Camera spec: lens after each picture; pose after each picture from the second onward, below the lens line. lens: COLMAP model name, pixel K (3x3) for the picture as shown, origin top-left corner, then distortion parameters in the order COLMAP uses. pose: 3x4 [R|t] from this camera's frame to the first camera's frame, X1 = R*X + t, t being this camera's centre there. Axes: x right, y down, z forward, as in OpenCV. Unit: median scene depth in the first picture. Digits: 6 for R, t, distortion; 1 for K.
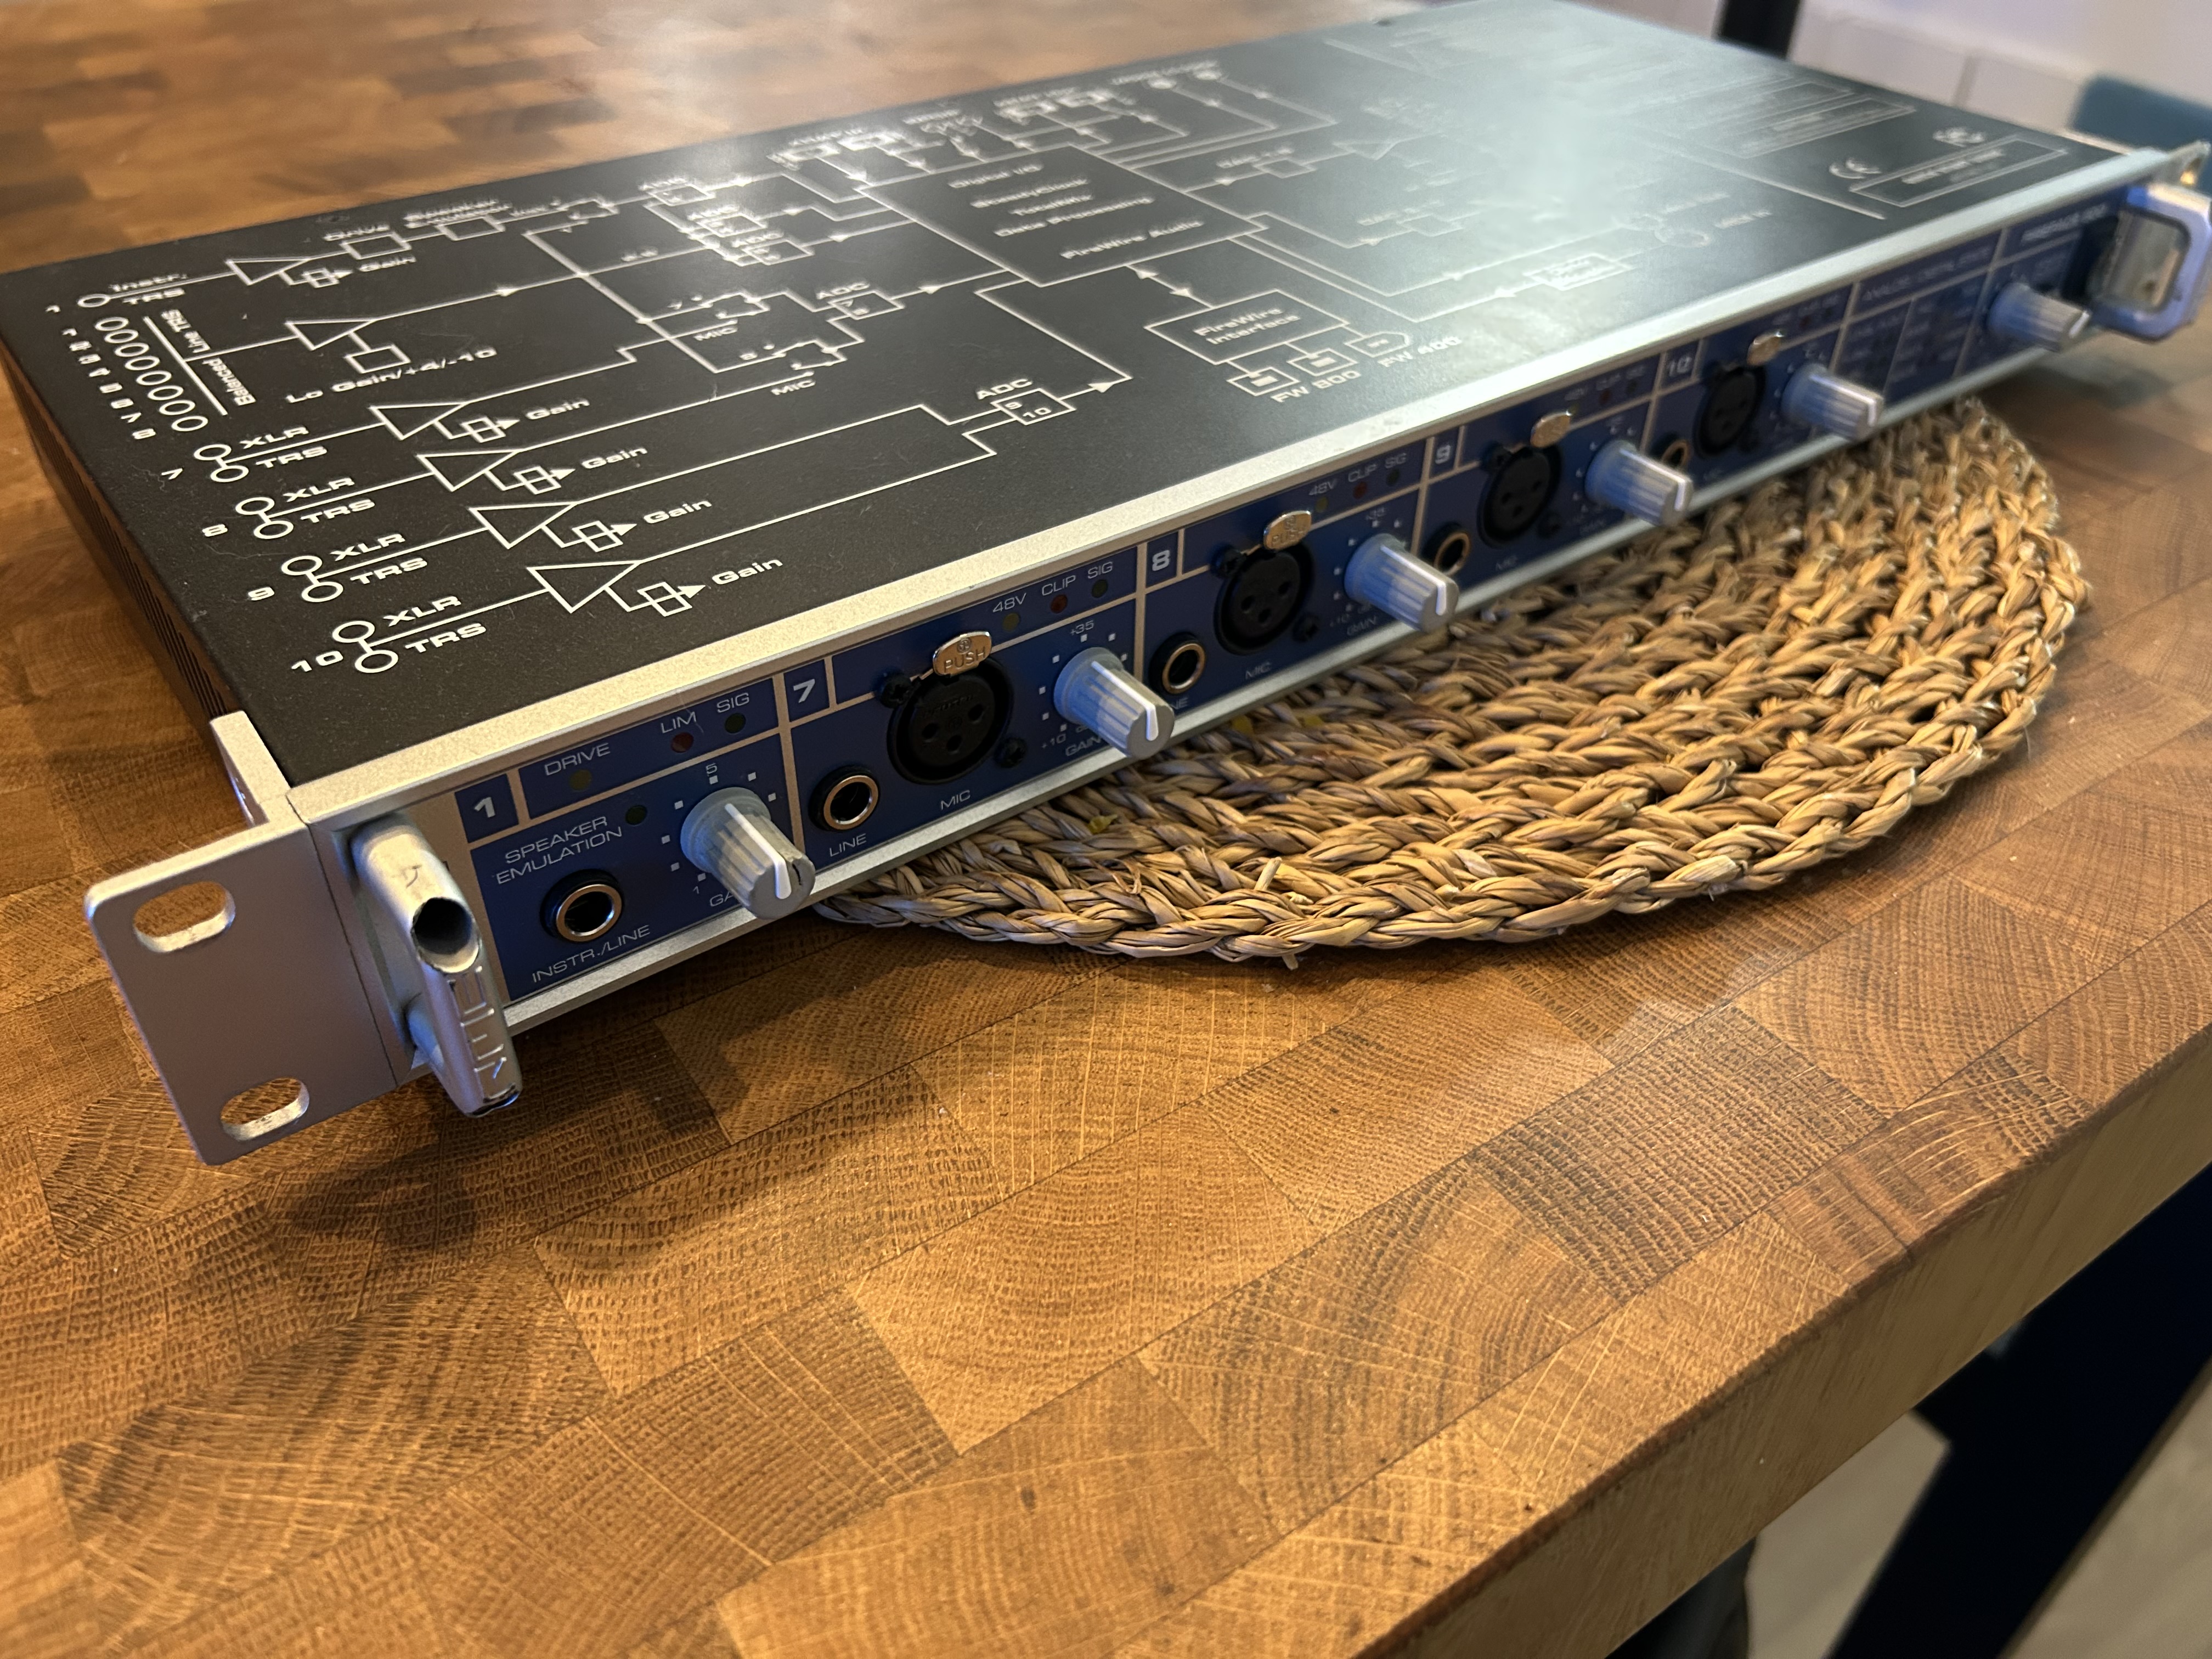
lens RADIAL K [[1716.4, 0, 1114.9], [0, 1716.4, 845.1], [0, 0, 1]] dist [0.006456, -0.002293]
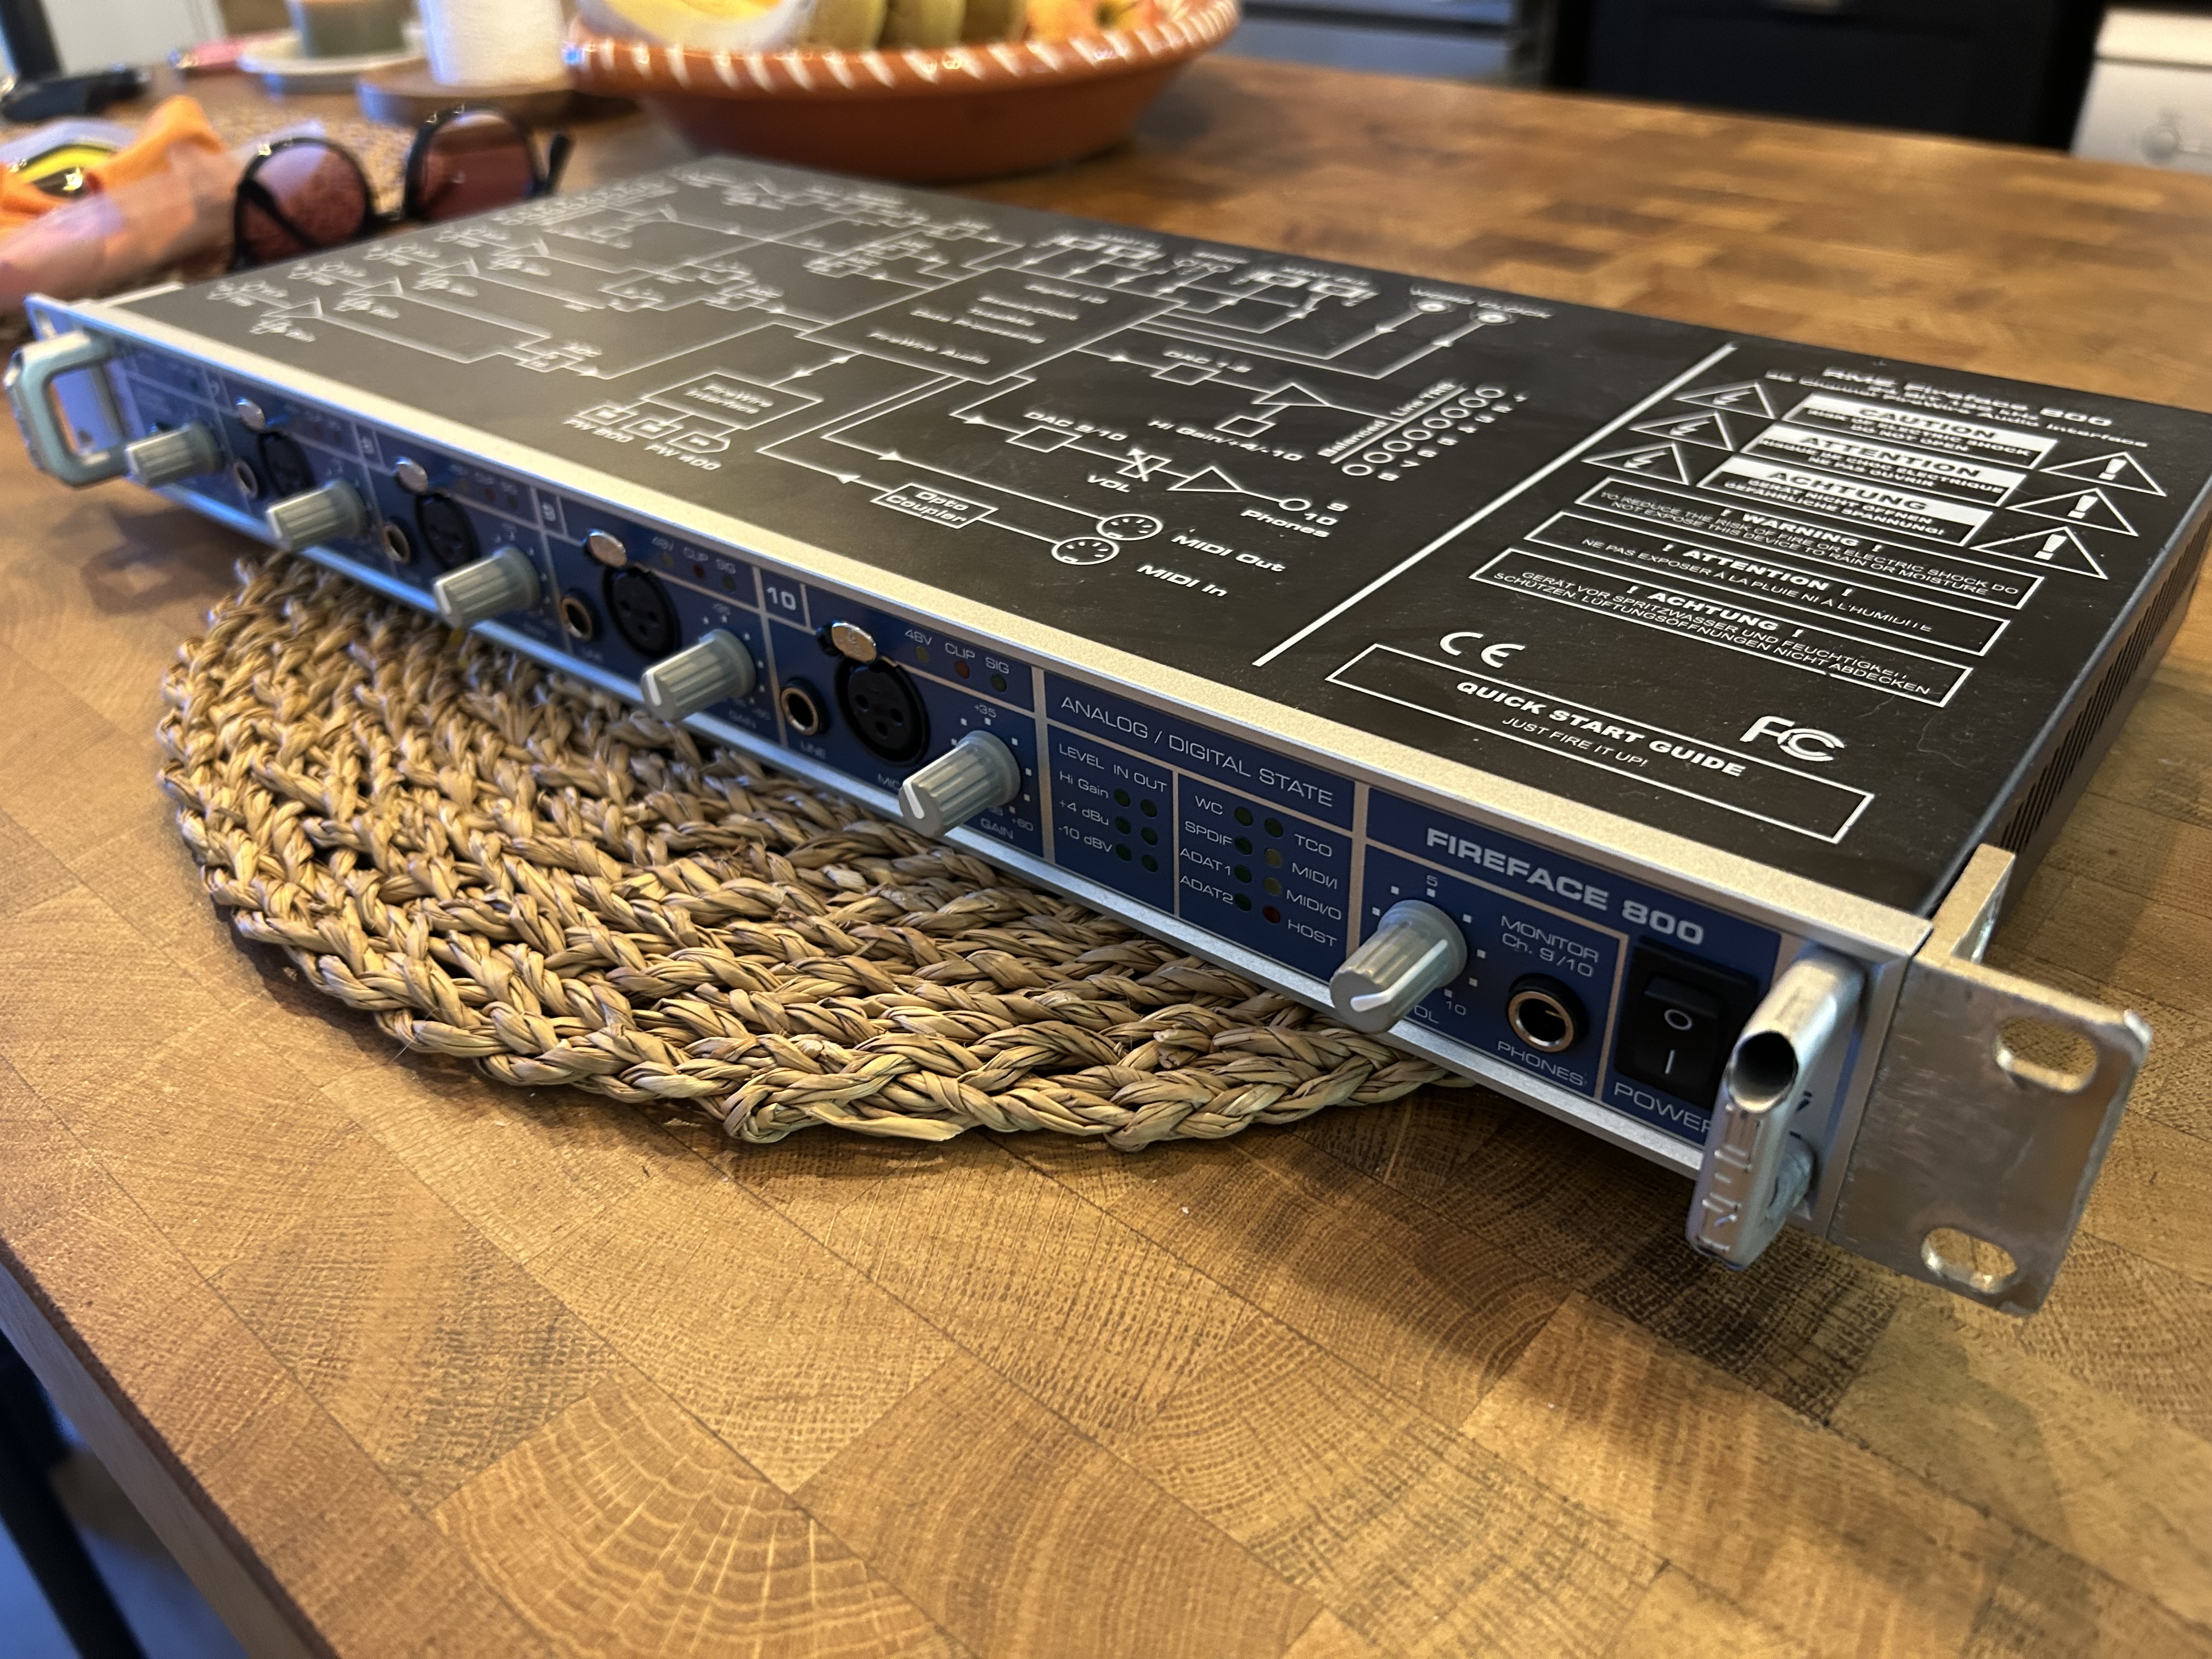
lens RADIAL K [[1716.4, 0, 1114.9], [0, 1716.4, 845.1], [0, 0, 1]] dist [0.006456, -0.002293]
pose [[0.238218, 0.512637, -0.824897, 1.415018], [-0.581163, 0.755743, 0.301830, -0.667643], [0.778140, 0.407498, 0.477957, 0.926118]]
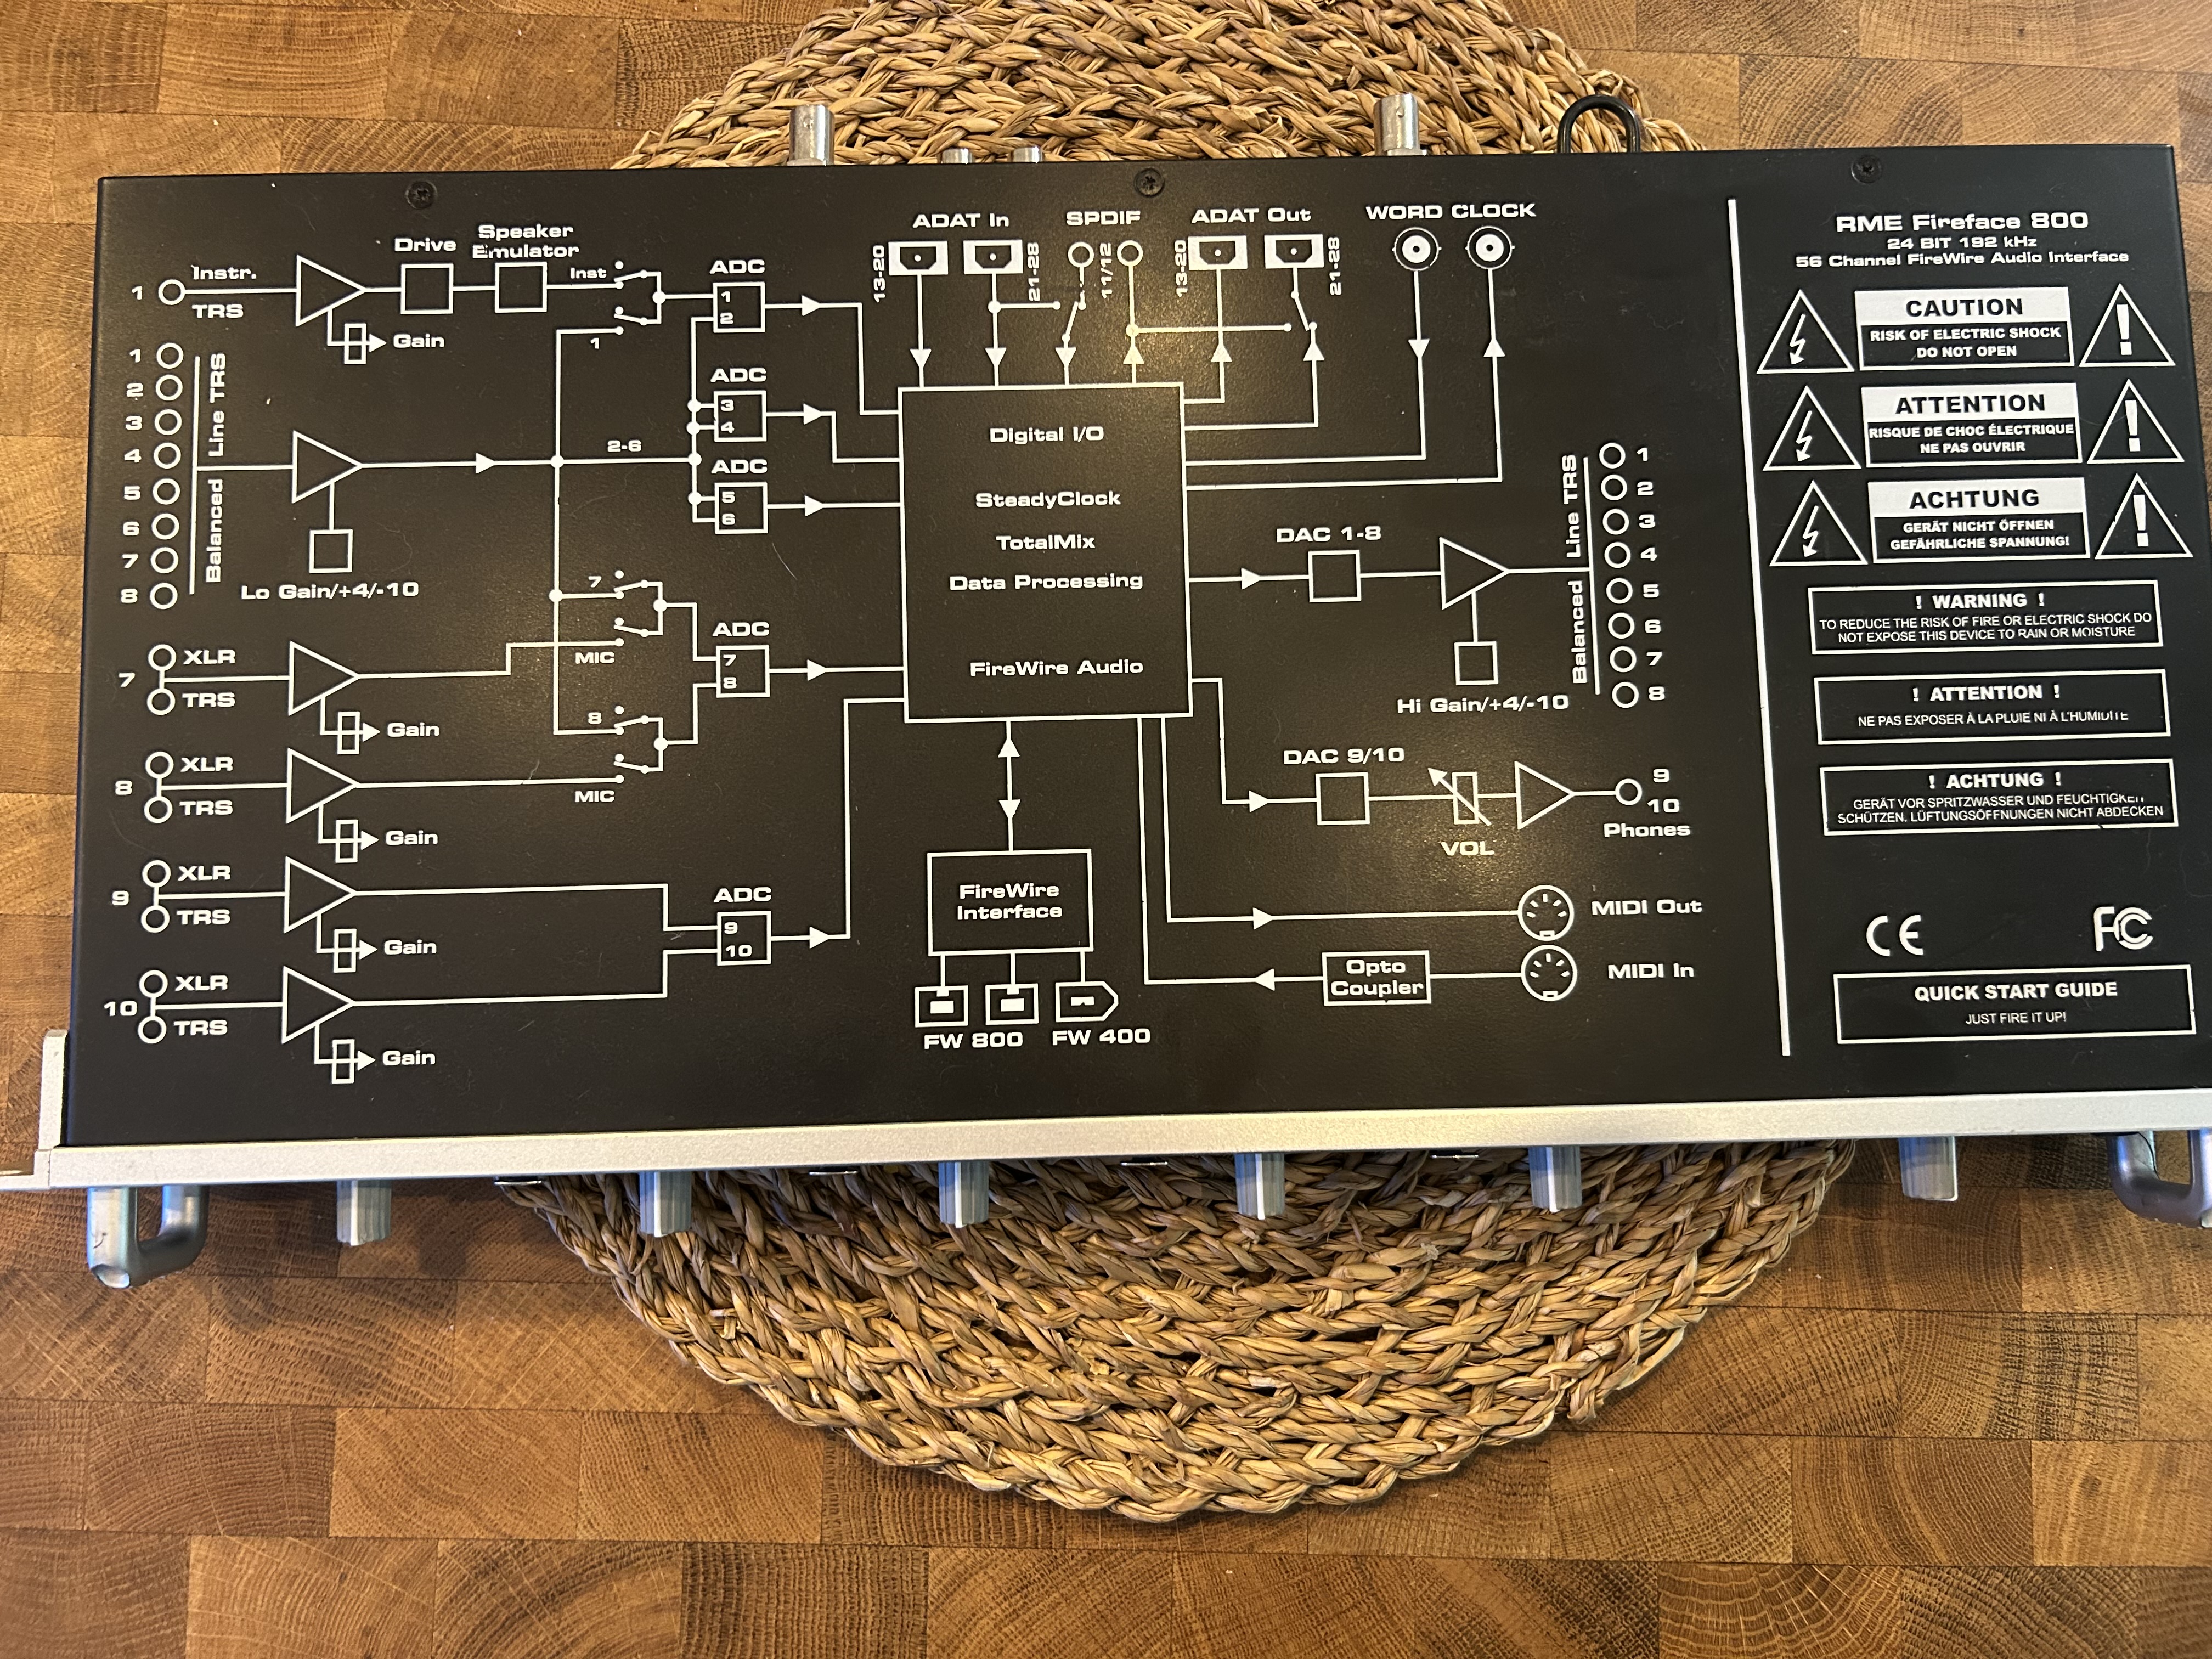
lens RADIAL K [[1716.4, 0, 1114.9], [0, 1716.4, 845.1], [0, 0, 1]] dist [0.006456, -0.002293]
pose [[0.806769, 0.587859, -0.059545, 0.205017], [-0.368865, 0.579810, 0.726470, -1.338626], [0.461587, -0.564129, 0.684613, 0.373003]]
